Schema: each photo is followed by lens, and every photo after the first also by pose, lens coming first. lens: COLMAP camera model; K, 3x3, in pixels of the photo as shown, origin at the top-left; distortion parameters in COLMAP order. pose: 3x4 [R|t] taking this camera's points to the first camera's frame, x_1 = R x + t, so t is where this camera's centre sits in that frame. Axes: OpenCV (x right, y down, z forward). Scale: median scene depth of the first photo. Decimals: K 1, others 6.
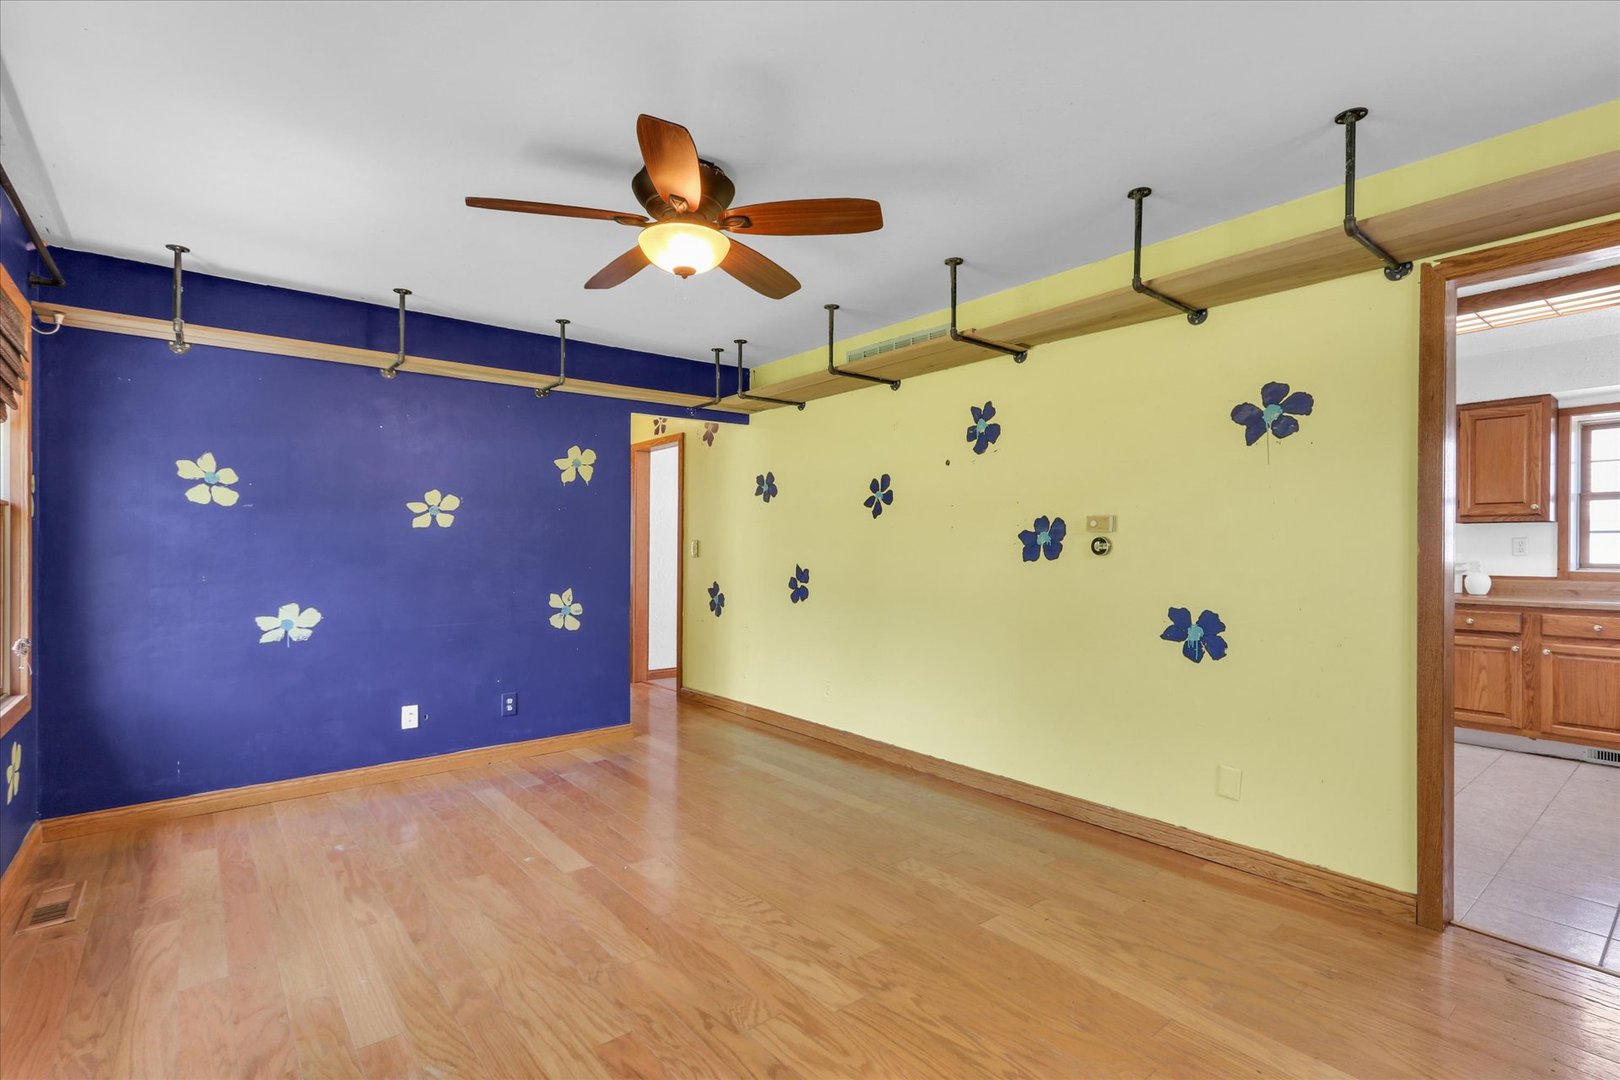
lens RADIAL K [[755.8, 0, 812.7], [0, 755.8, 543.2], [0, 0, 1]] dist [0.000757, 0.003224]
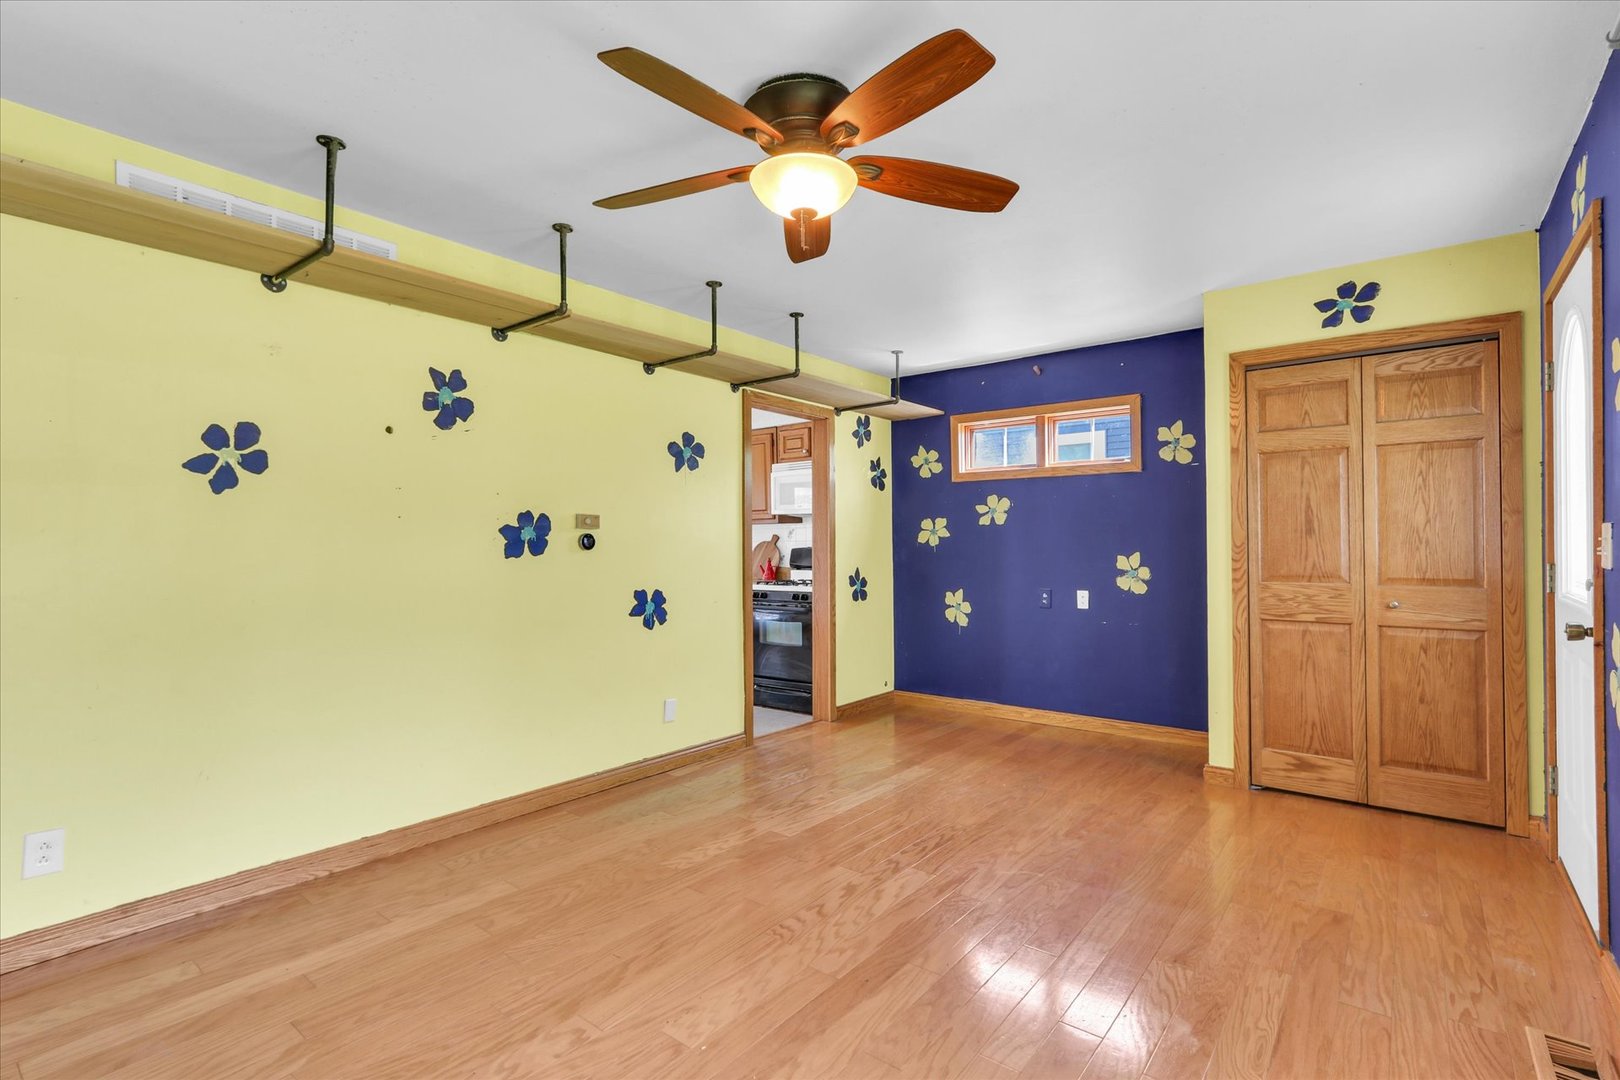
lens RADIAL K [[755.8, 0, 813.4], [0, 755.8, 541.5], [0, 0, 1]] dist [0.000757, 0.003224]
pose [[-0.205956, 0.003531, 0.978555, -0.759752], [0.000263, 0.999994, -0.003553, 0.007374], [-0.978561, -0.000474, -0.205956, 0.891952]]
